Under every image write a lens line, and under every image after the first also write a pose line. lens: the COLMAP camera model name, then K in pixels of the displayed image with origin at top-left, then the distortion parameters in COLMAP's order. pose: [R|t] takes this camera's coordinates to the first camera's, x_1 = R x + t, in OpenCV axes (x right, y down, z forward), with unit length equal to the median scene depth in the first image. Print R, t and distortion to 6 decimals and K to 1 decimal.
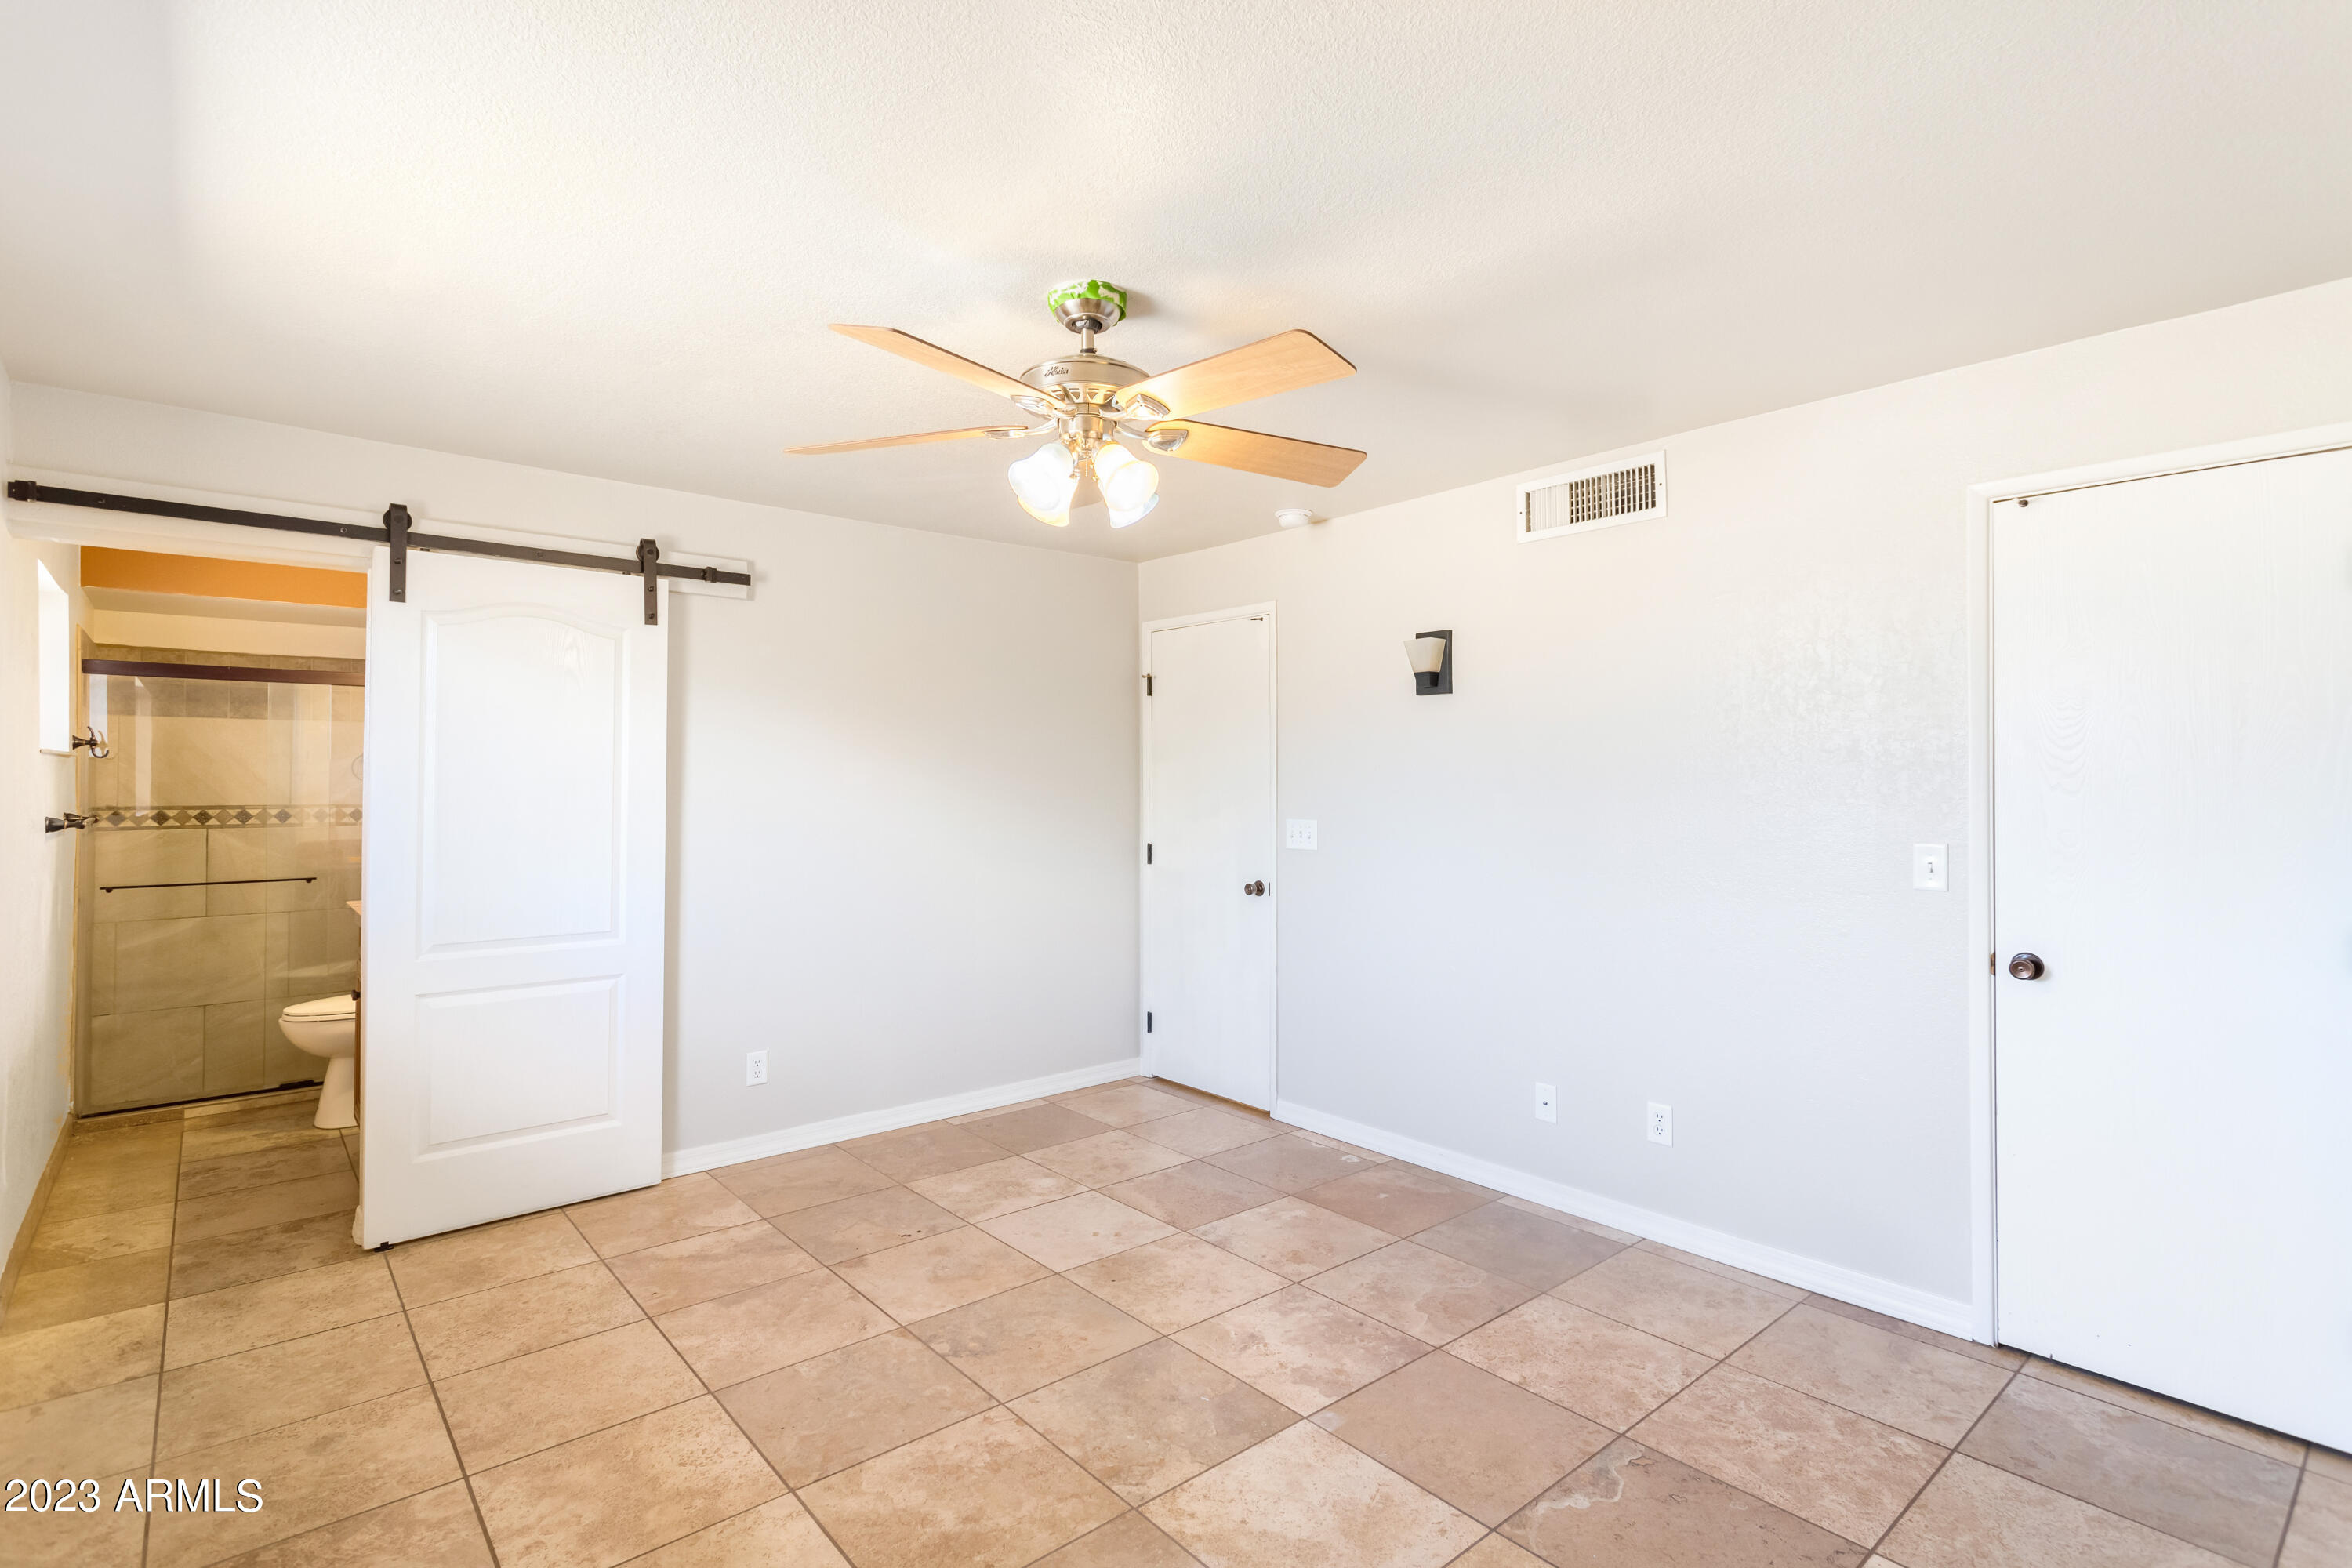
lens RADIAL K [[1119.2, 0, 1180.6], [0, 1119.2, 769.2], [0, 0, 1]] dist [0.000913, 0.000216]
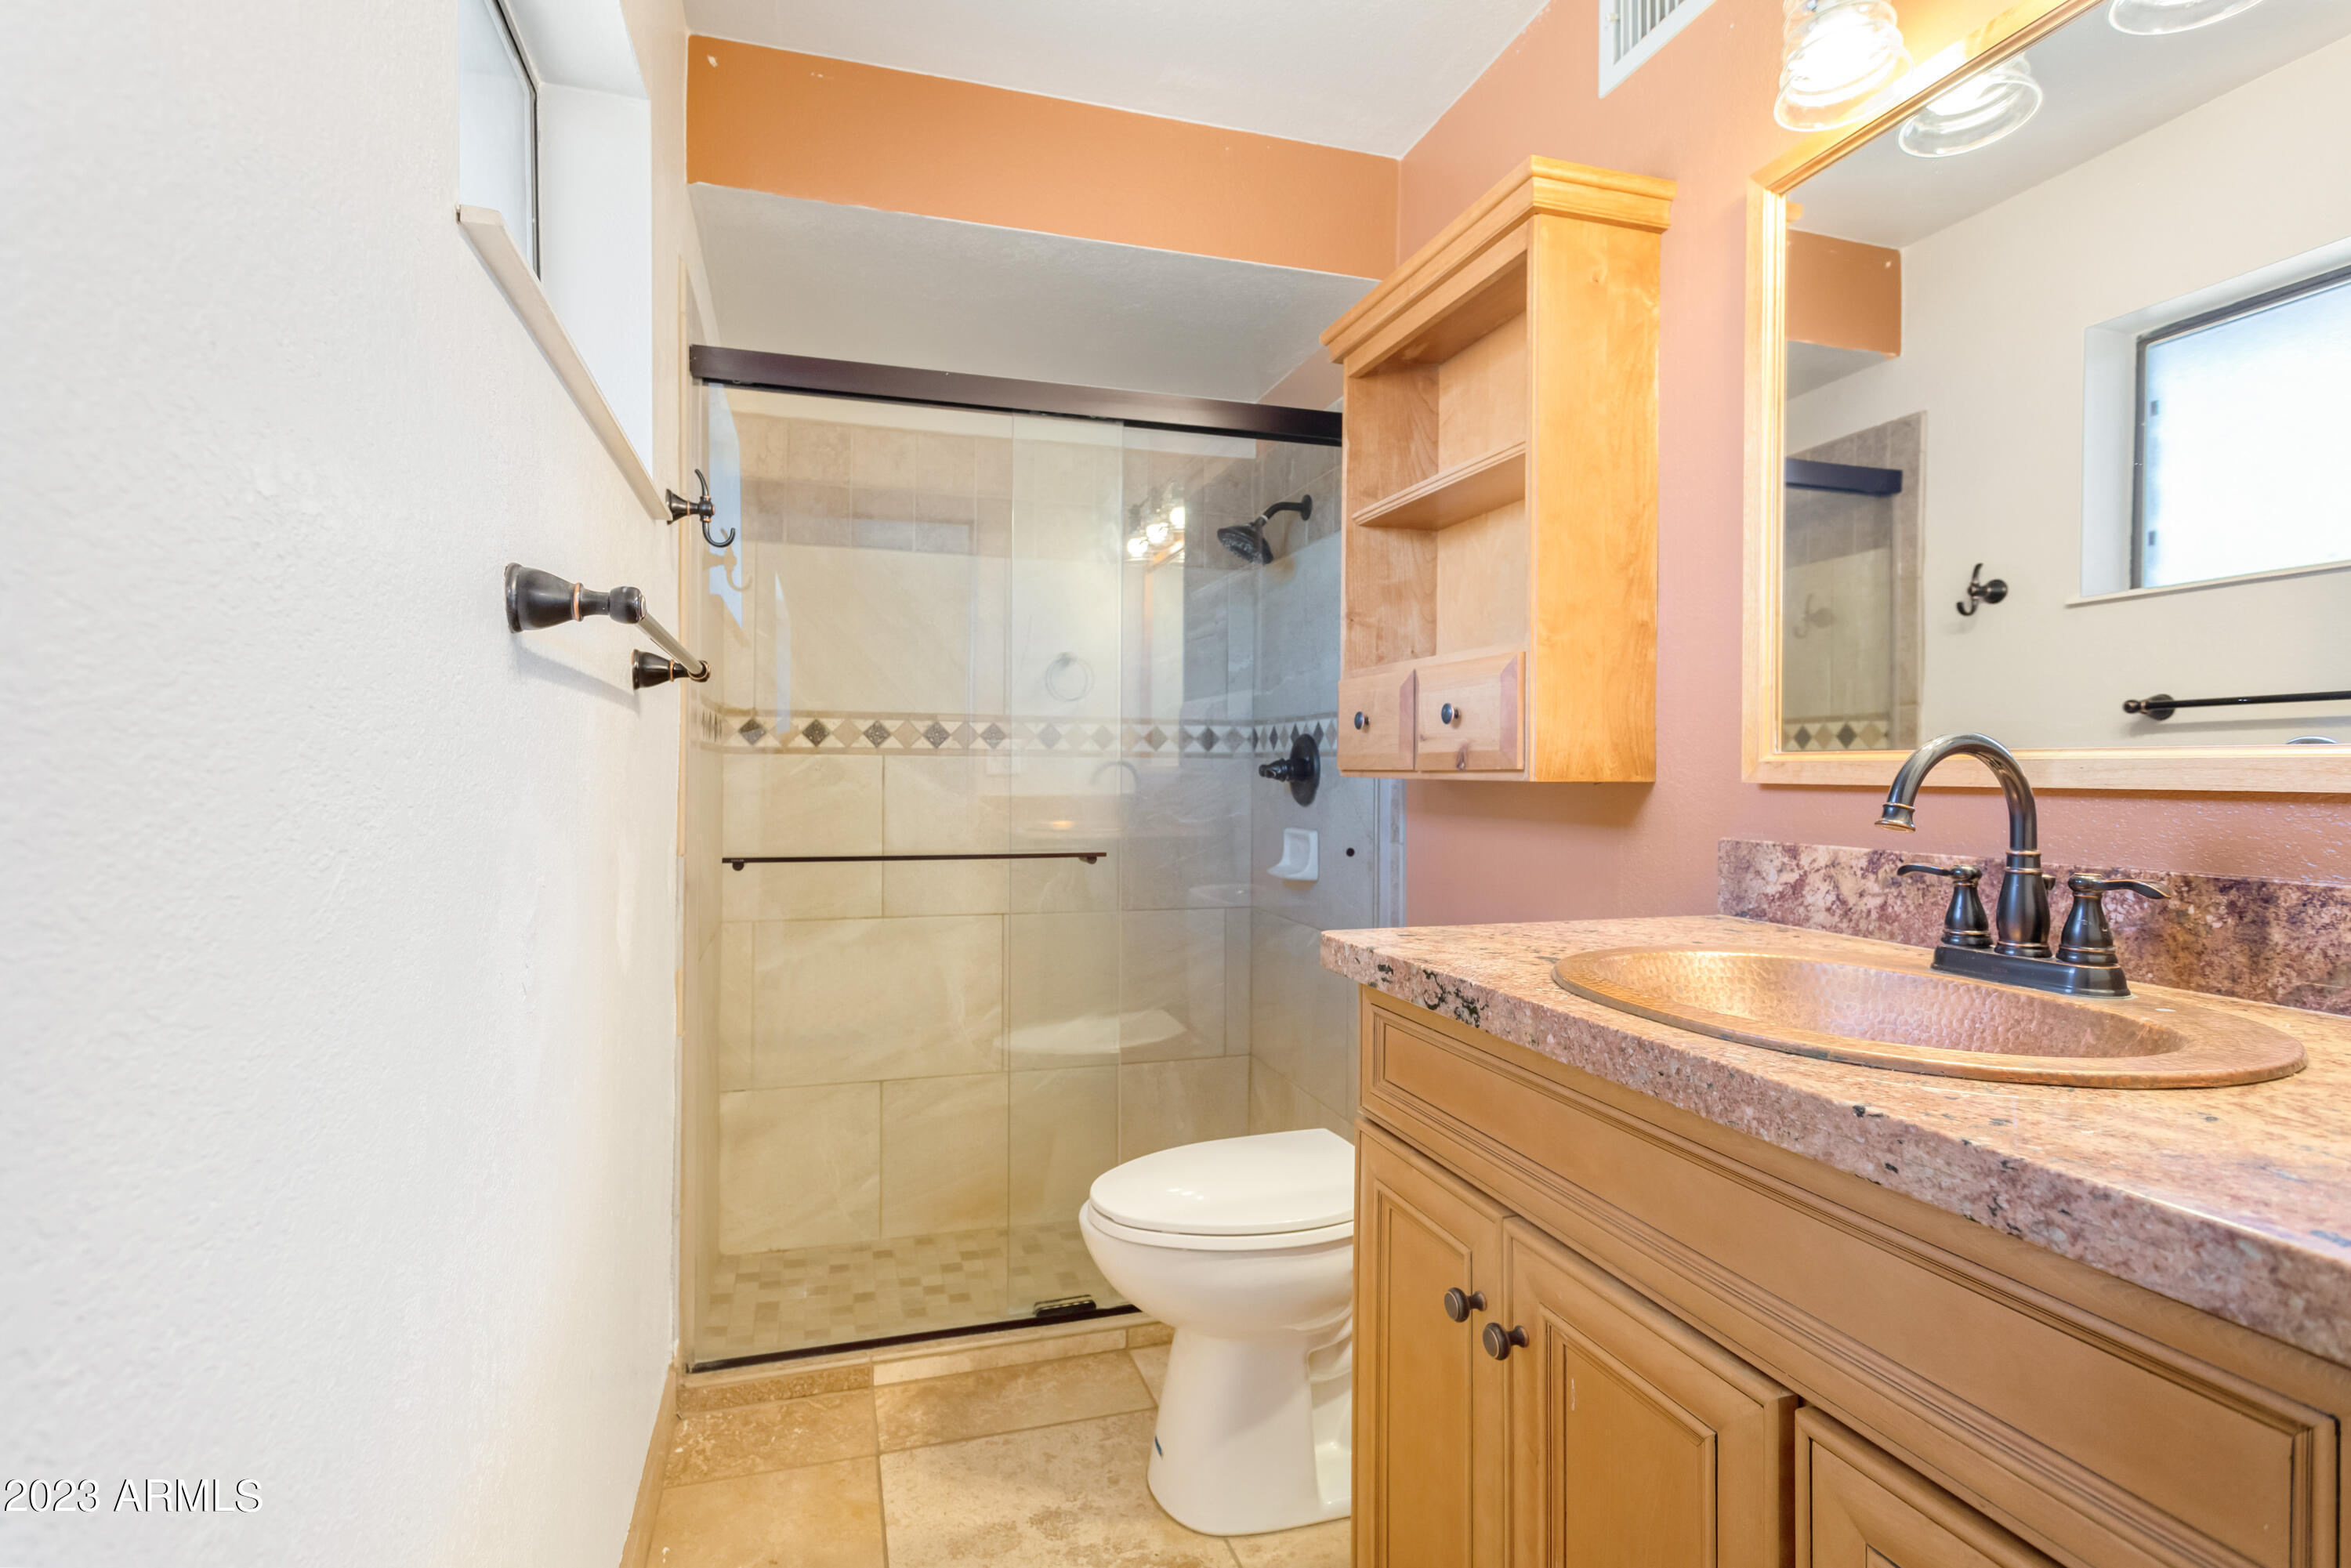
lens RADIAL K [[1130.9, 0, 1175.5], [0, 1130.9, 784.0], [0, 0, 1]] dist [0.003096, 0.000507]
pose [[0.918271, 0.008925, -0.395852, -0.547391], [-0.002321, 0.999850, 0.017160, 0.059948], [0.395946, -0.014839, 0.918154, 0.579884]]
